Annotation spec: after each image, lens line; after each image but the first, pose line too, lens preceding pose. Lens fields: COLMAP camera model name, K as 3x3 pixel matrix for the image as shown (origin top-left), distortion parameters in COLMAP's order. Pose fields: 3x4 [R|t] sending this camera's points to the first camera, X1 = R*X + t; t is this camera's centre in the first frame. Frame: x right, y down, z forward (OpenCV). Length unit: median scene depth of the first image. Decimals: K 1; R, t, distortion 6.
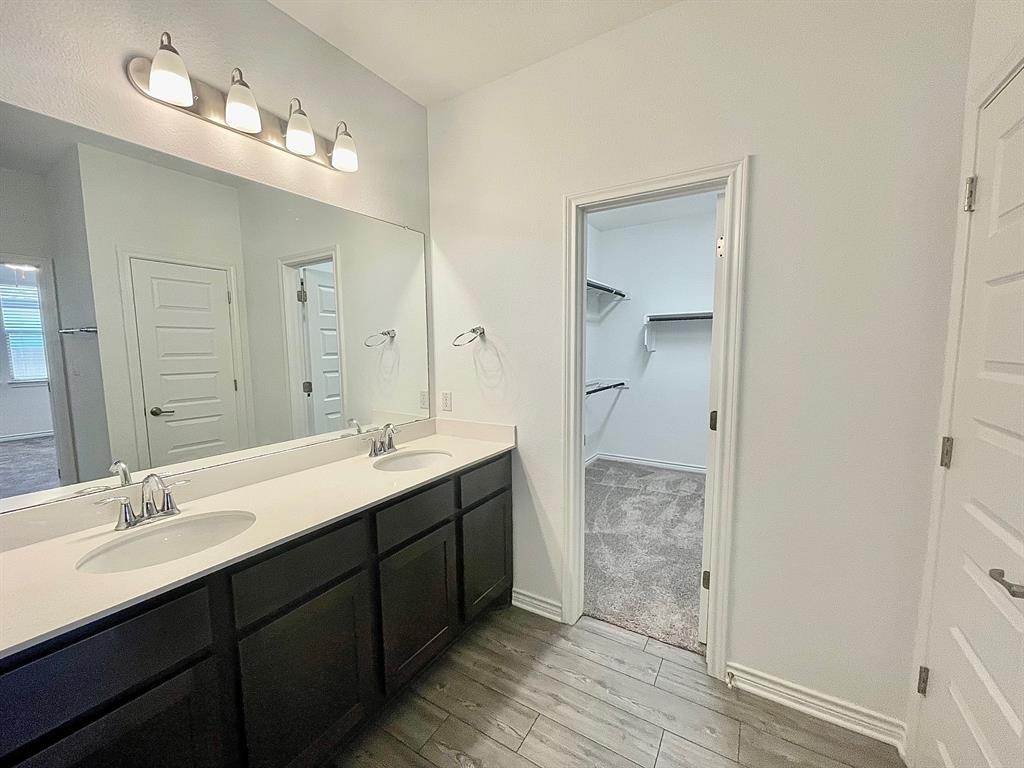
lens RADIAL K [[415.3, 0, 514.2], [0, 415.3, 383.8], [0, 0, 1]] dist [-0.000087, -0.000226]
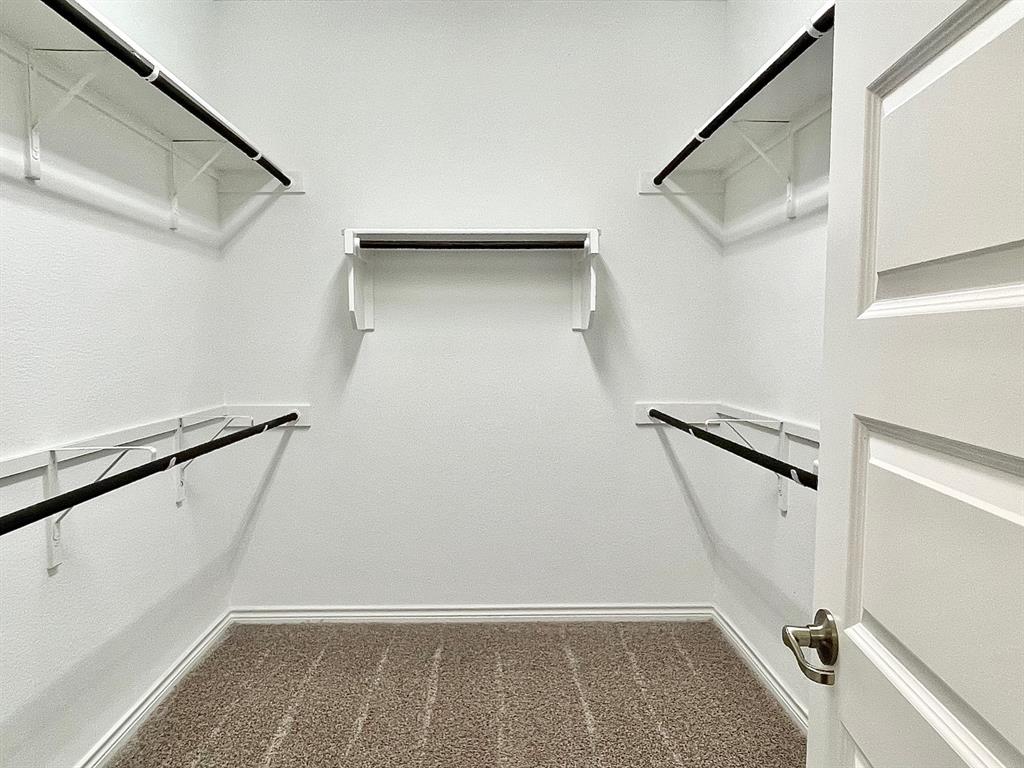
lens RADIAL K [[688.0, 0, 512.5], [0, 688.0, 386.0], [0, 0, 1]] dist [0.006098, 0.000613]
pose [[0.833606, -0.023809, 0.551846, 0.086219], [0.048618, 0.998356, -0.030368, 0.001009], [-0.550216, 0.052144, 0.833393, 0.379761]]
